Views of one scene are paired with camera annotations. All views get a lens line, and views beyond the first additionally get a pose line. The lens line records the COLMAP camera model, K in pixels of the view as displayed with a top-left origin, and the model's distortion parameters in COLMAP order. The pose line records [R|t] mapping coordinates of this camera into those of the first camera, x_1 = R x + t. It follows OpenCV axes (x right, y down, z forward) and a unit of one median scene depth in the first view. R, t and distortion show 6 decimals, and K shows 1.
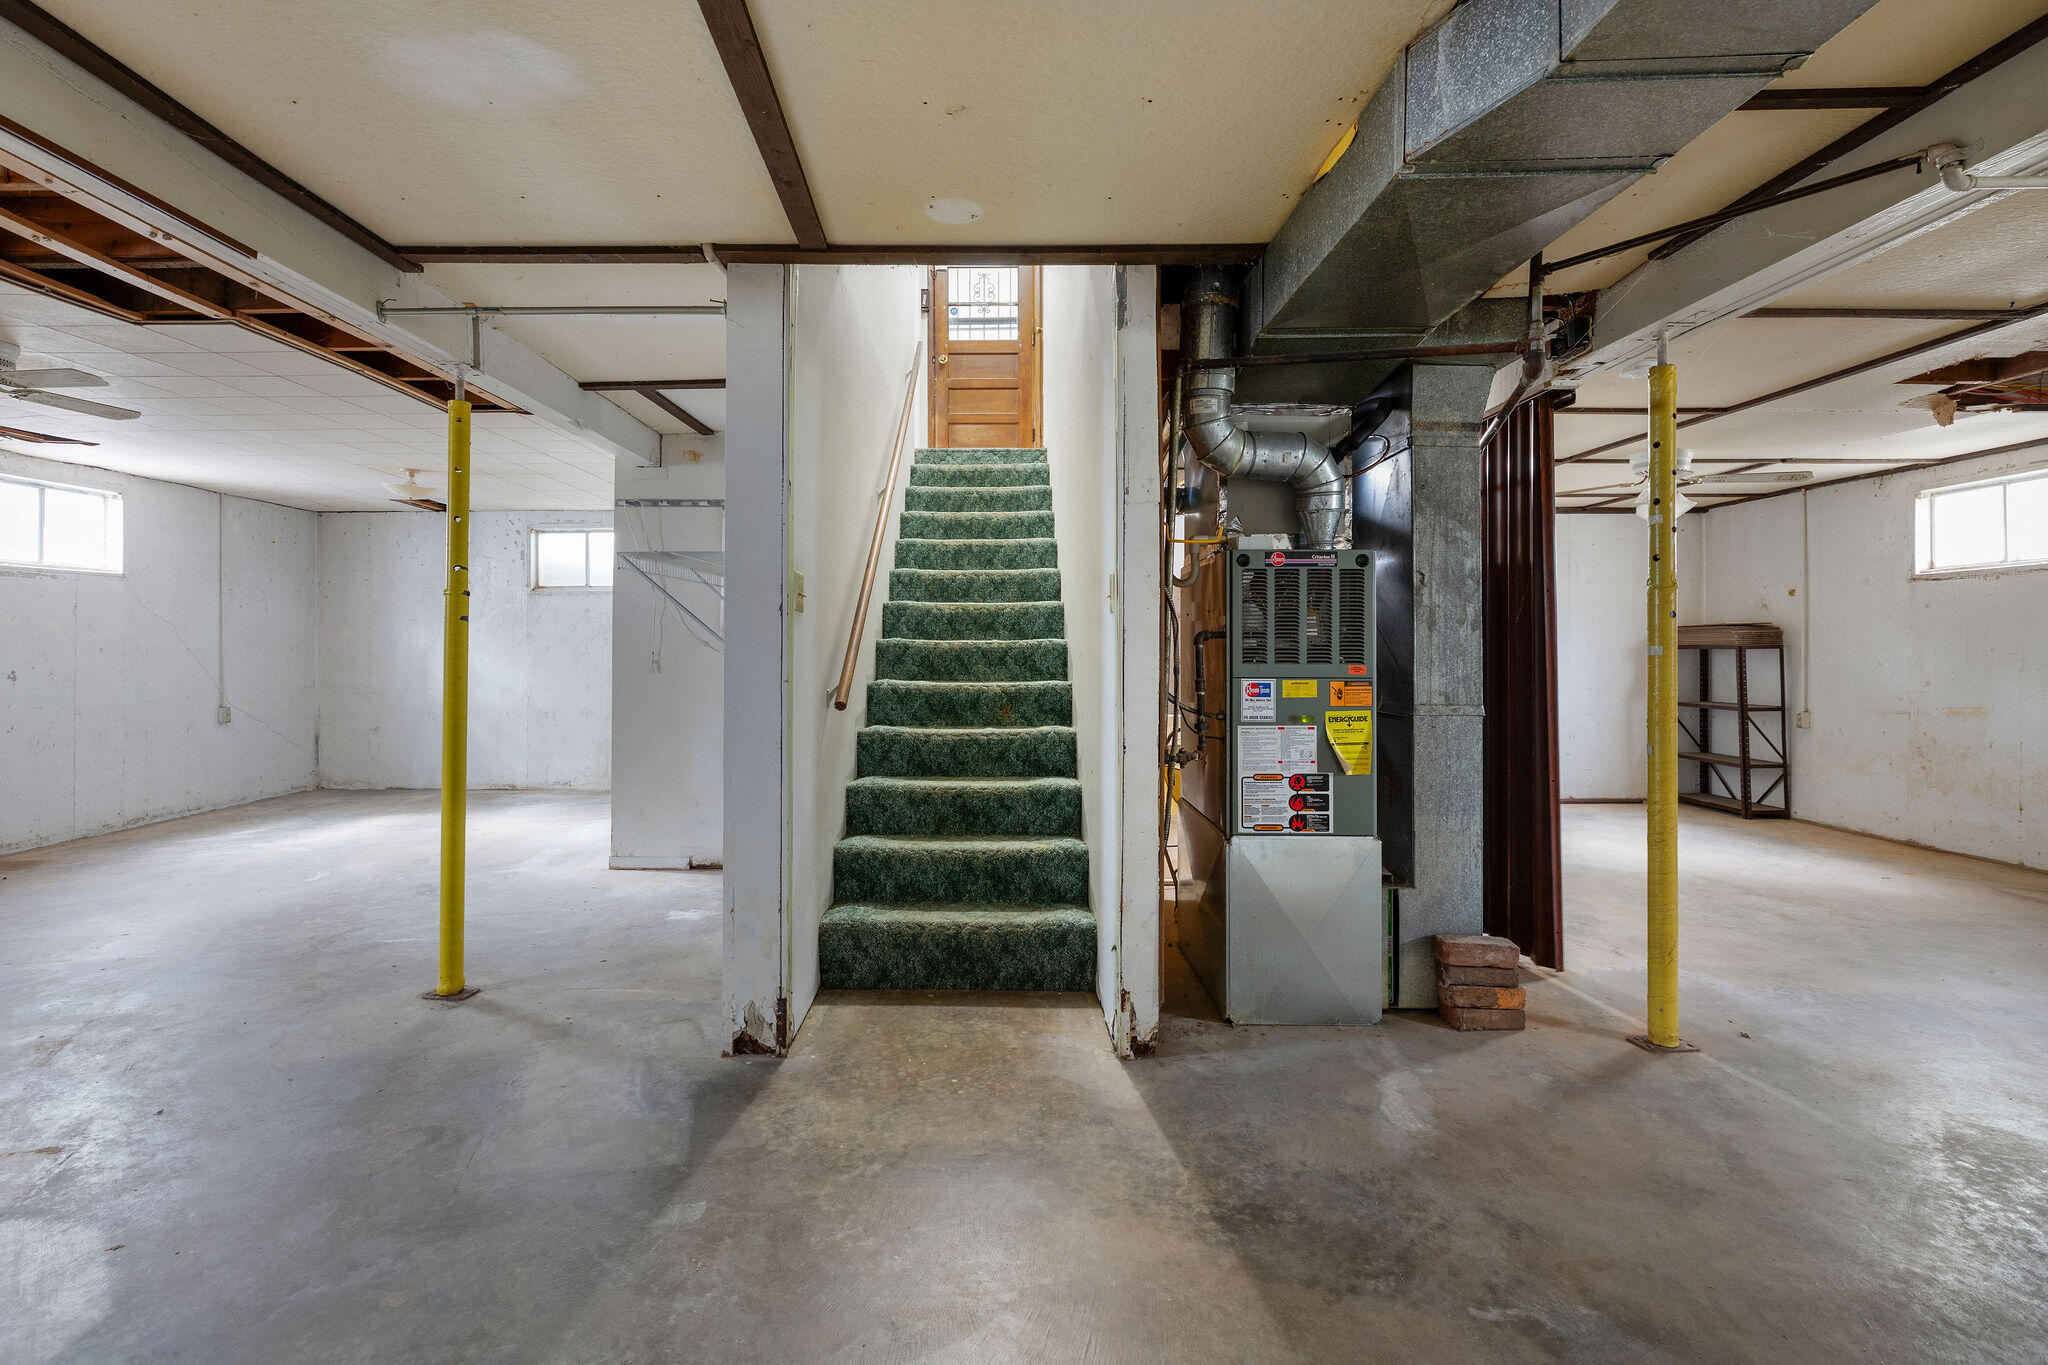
lens RADIAL K [[958.0, 0, 974.4], [0, 958.0, 636.2], [0, 0, 1]] dist [0.002985, 0.000482]
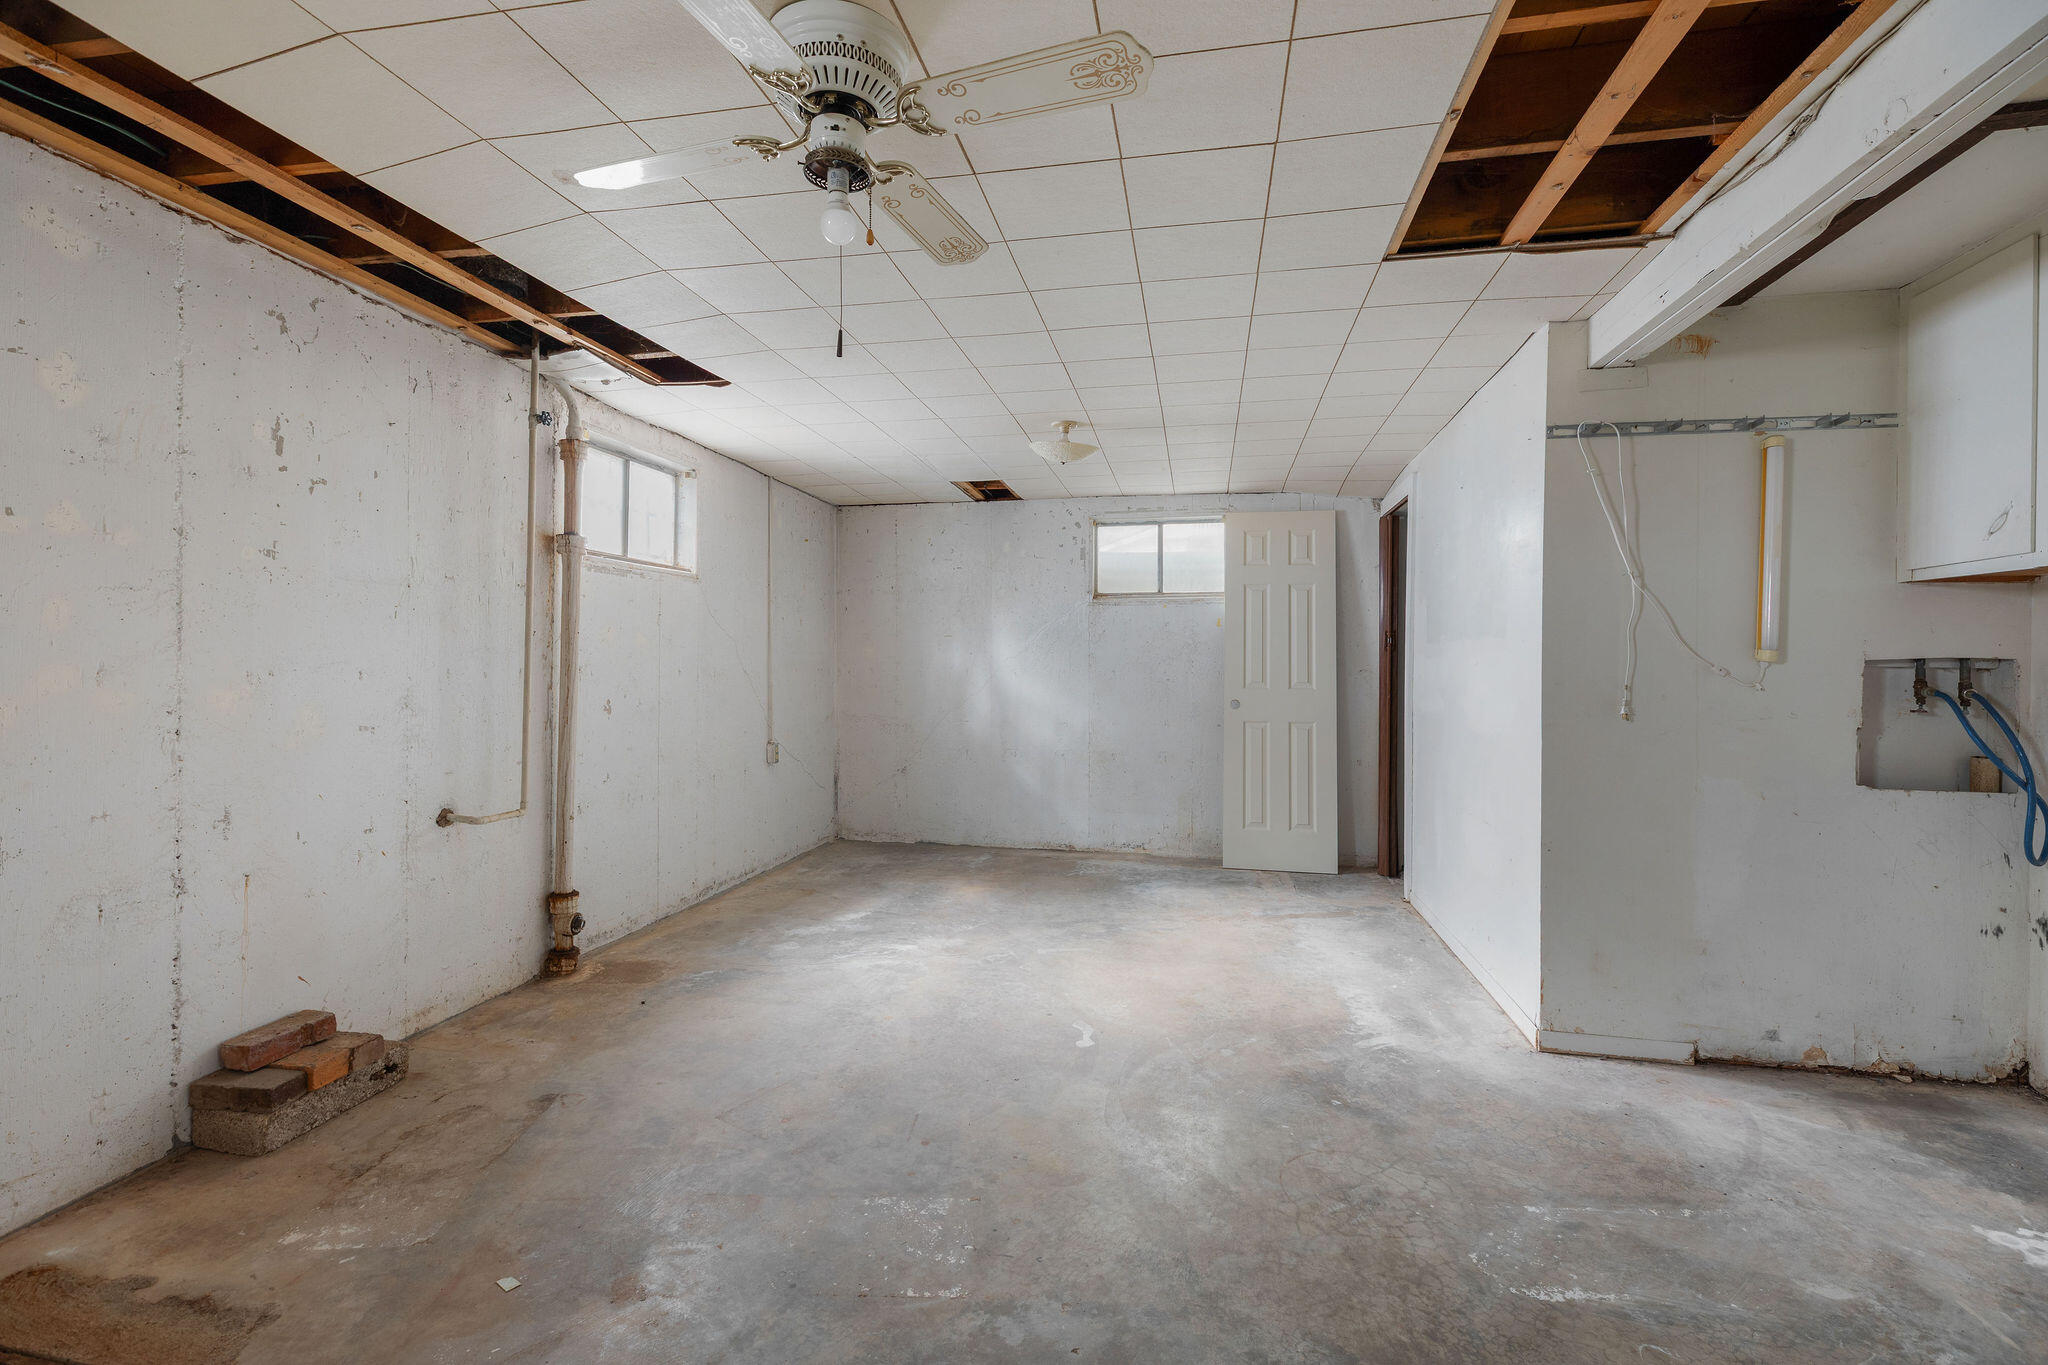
lens RADIAL K [[919.3, 0, 1024.0], [0, 919.3, 682.5], [0, 0, 1]] dist [0.010036, -0.000027]
pose [[0.983368, 0.011525, -0.181260, -0.383049], [-0.007155, 0.999668, 0.024743, 0.001910], [0.181485, -0.023034, 0.983124, 0.248505]]
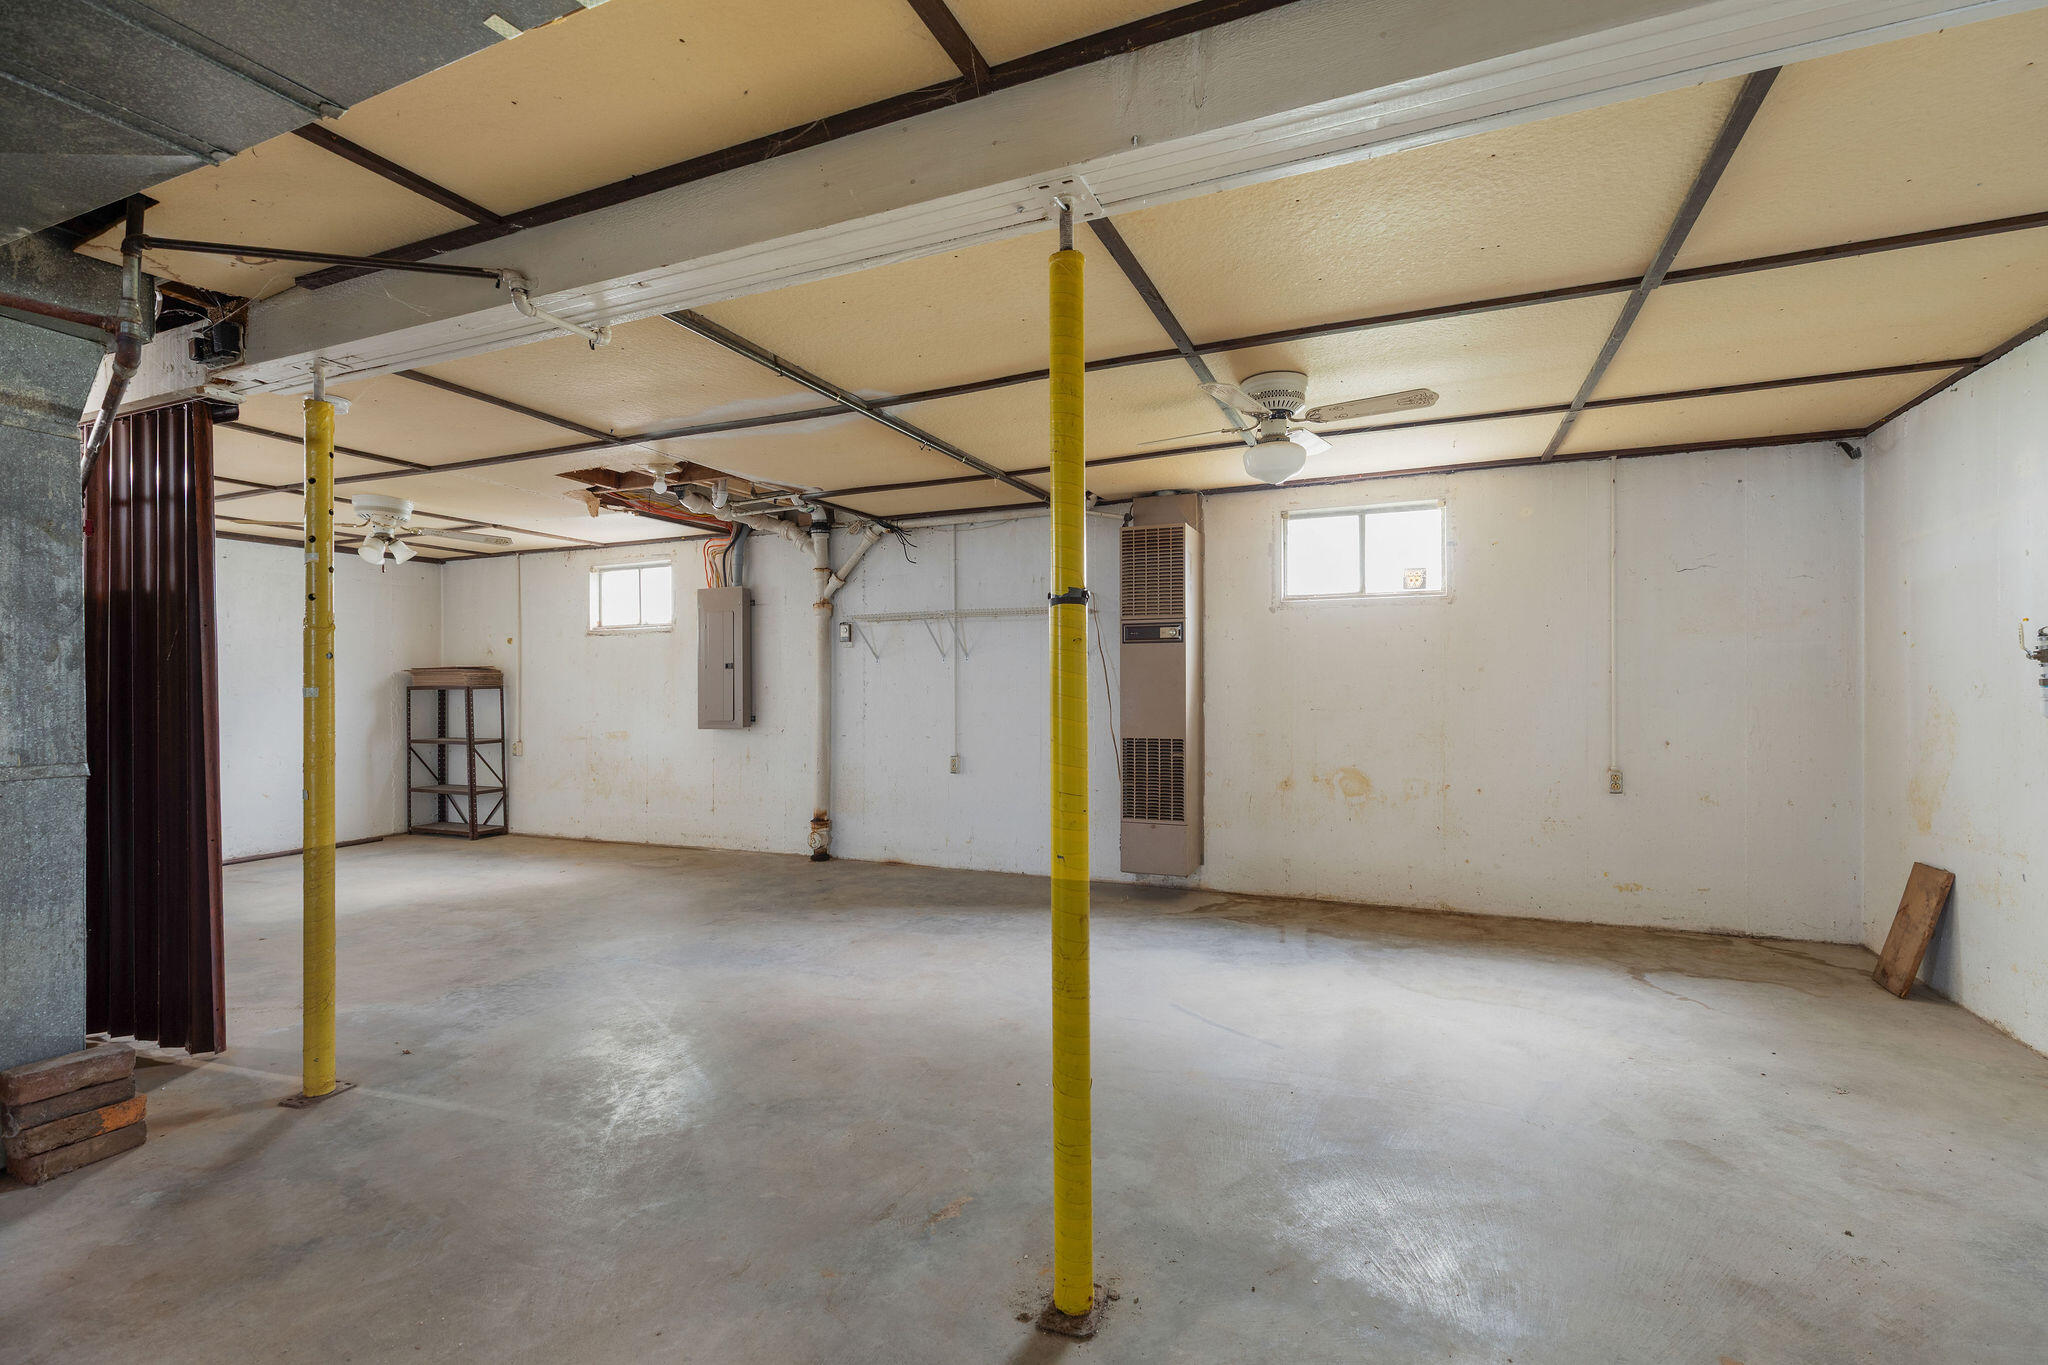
lens RADIAL K [[919.3, 0, 1024.0], [0, 919.3, 682.5], [0, 0, 1]] dist [0.010036, -0.000027]
pose [[0.383813, -0.000557, 0.923411, 0.107557], [-0.004512, 0.999987, 0.002479, -0.000540], [-0.923400, -0.005117, 0.383805, -0.022695]]
